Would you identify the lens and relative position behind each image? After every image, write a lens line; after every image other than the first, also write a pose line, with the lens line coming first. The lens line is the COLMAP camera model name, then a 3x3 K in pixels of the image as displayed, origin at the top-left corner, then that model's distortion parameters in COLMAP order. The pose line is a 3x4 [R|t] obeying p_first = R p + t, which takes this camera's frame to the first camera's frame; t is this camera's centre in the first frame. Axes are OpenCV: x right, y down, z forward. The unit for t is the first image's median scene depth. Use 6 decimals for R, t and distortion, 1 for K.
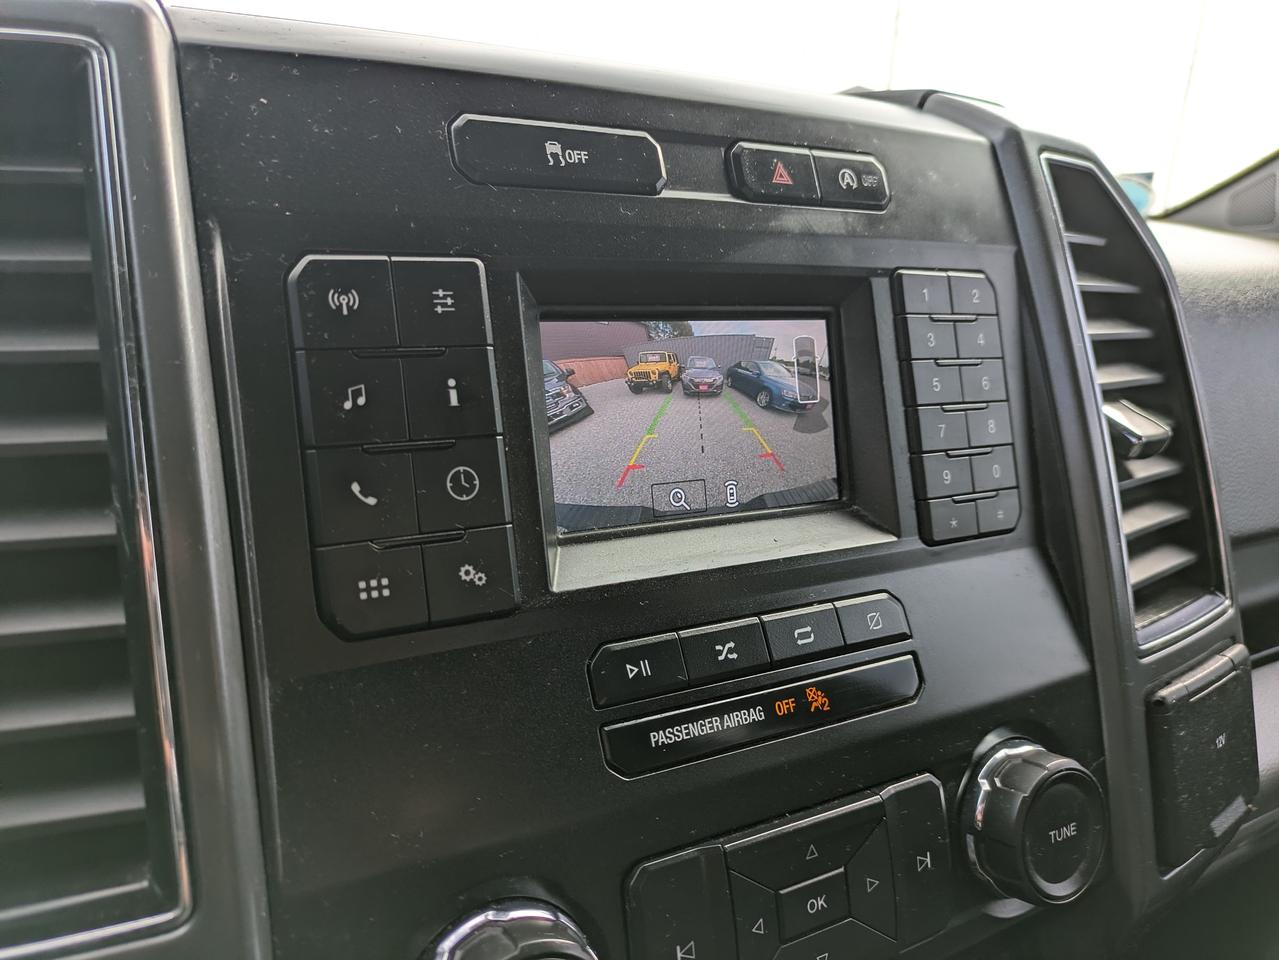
lens RADIAL K [[962.6, 0, 618.2], [0, 962.6, 470.3], [0, 0, 1]] dist [0.024436, -0.014246]
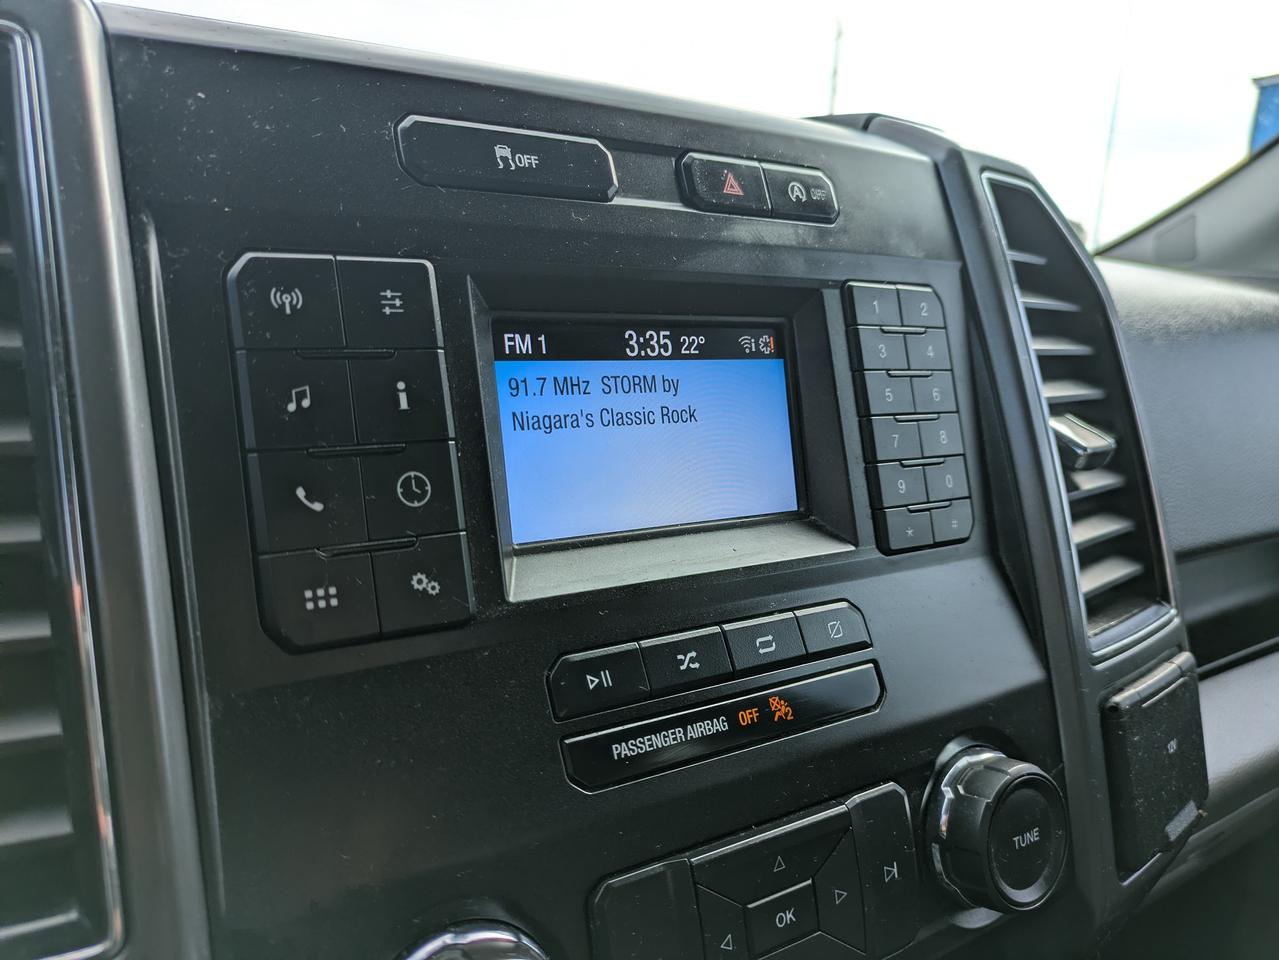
lens RADIAL K [[962.6, 0, 630.7], [0, 962.6, 486.8], [0, 0, 1]] dist [0.024436, -0.014246]
pose [[0.997951, -0.016782, 0.061738, -0.003591], [0.018926, 0.999232, -0.034308, 0.043456], [-0.061115, 0.035406, 0.997503, 0.019339]]
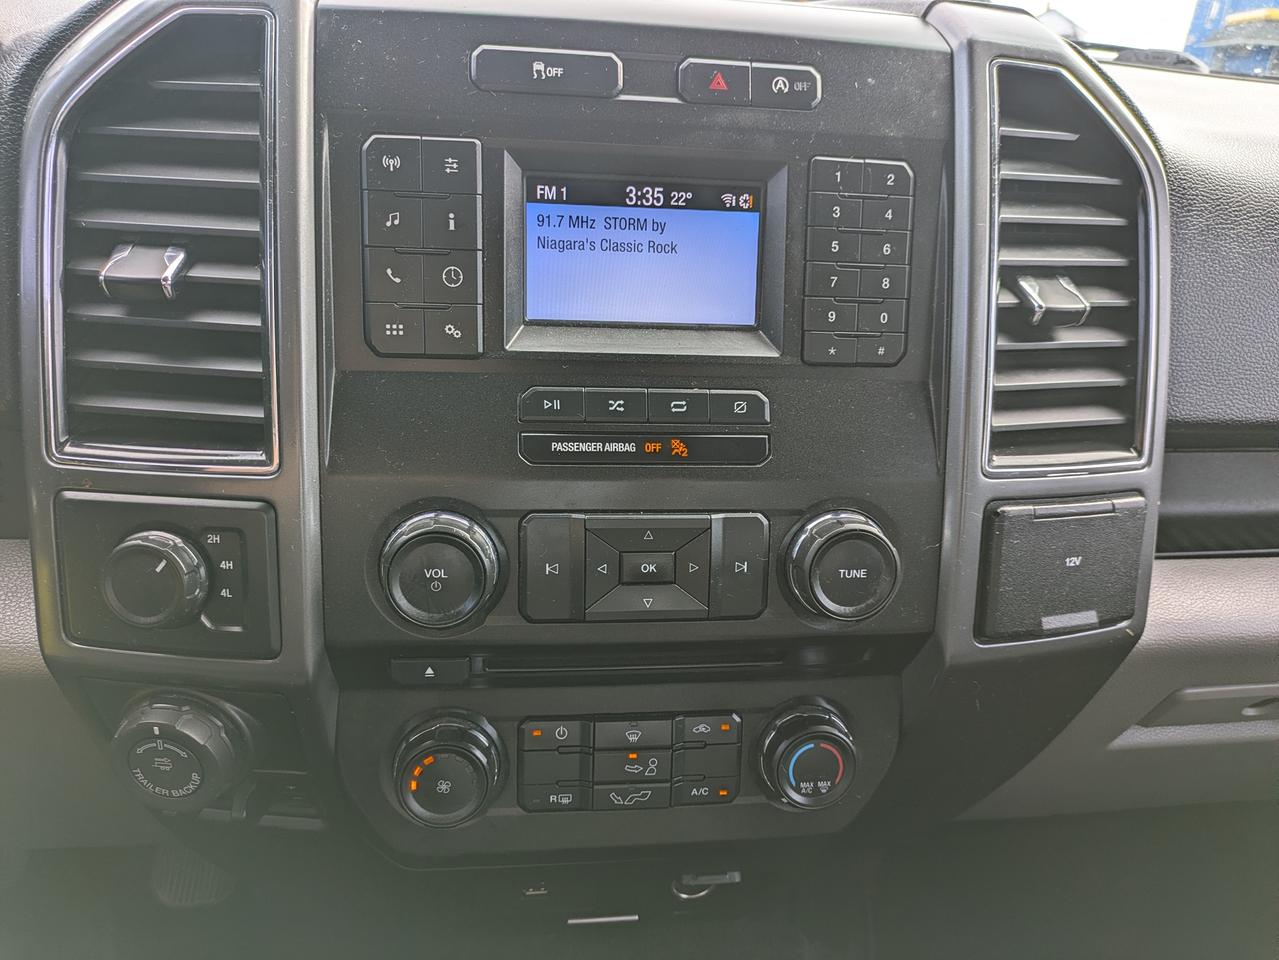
lens RADIAL K [[962.6, 0, 651.9], [0, 962.6, 483.4], [0, 0, 1]] dist [0.024436, -0.014246]
pose [[0.927663, 0.161395, -0.336738, 0.718906], [-0.107181, 0.978911, 0.173914, 0.033099], [0.357705, -0.125241, 0.925398, -0.451757]]
